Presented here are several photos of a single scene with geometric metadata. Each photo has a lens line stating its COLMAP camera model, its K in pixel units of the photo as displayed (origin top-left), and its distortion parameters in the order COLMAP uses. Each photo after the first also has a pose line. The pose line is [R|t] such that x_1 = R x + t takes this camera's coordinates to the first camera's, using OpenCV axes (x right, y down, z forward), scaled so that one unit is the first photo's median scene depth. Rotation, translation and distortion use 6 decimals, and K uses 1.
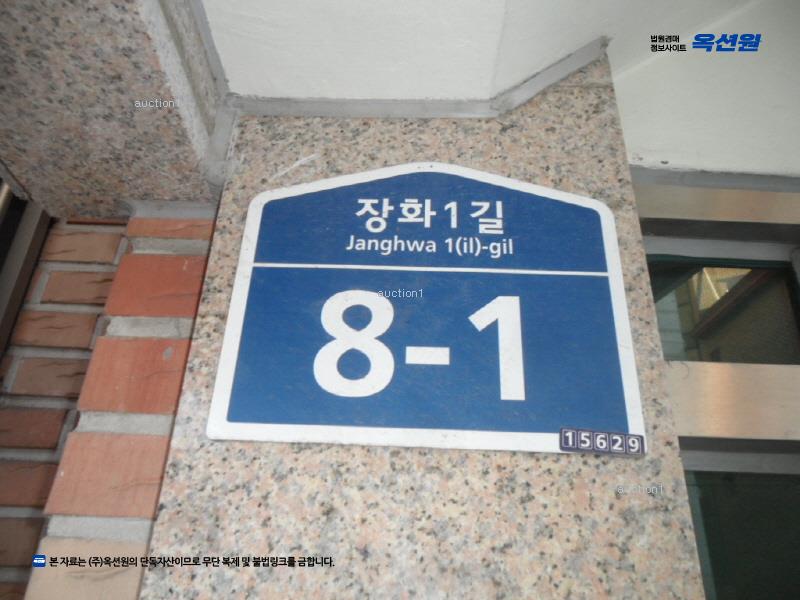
lens RADIAL K [[644.4, 0, 400.4], [0, 644.4, 299.0], [0, 0, 1]] dist [-0.034065, 0.021178]
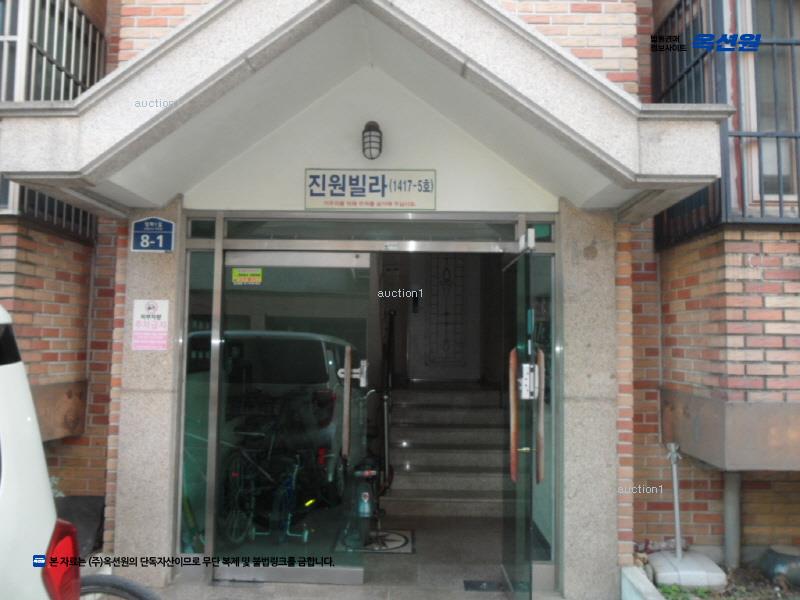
lens RADIAL K [[644.4, 0, 399.2], [0, 644.4, 300.8], [0, 0, 1]] dist [-0.034065, 0.021178]
pose [[0.999688, -0.024667, -0.003933, 3.619022], [0.024145, 0.913900, 0.405221, -2.808792], [-0.006401, -0.405189, 0.914210, -7.854755]]
